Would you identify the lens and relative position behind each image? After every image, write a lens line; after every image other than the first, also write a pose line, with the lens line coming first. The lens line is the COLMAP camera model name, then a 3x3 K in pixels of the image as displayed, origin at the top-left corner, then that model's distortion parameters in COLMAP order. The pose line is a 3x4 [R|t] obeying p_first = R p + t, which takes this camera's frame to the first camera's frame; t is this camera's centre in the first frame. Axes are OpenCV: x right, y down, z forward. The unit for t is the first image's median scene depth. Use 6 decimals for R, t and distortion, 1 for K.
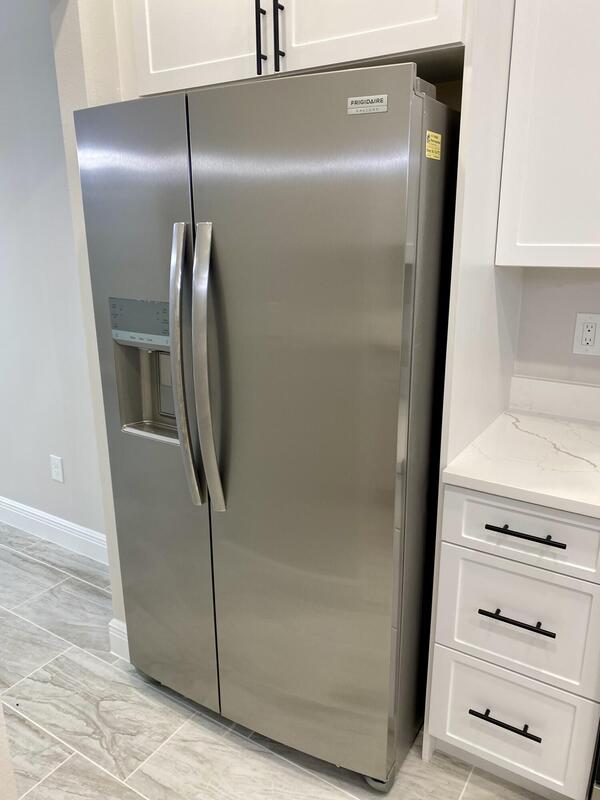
lens RADIAL K [[607.7, 0, 304.1], [0, 607.7, 399.2], [0, 0, 1]] dist [0.042161, -0.050596]
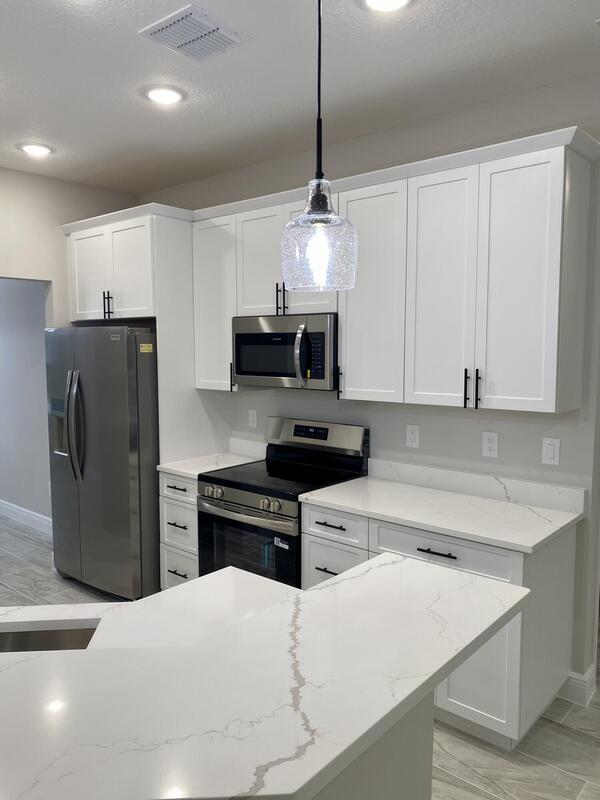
lens RADIAL K [[607.7, 0, 300.7], [0, 607.7, 403.6], [0, 0, 1]] dist [0.042161, -0.050596]
pose [[0.989138, 0.024558, -0.144922, 1.111624], [-0.050062, 0.983283, -0.175065, 0.262078], [0.138200, 0.180419, 0.973833, -1.371719]]
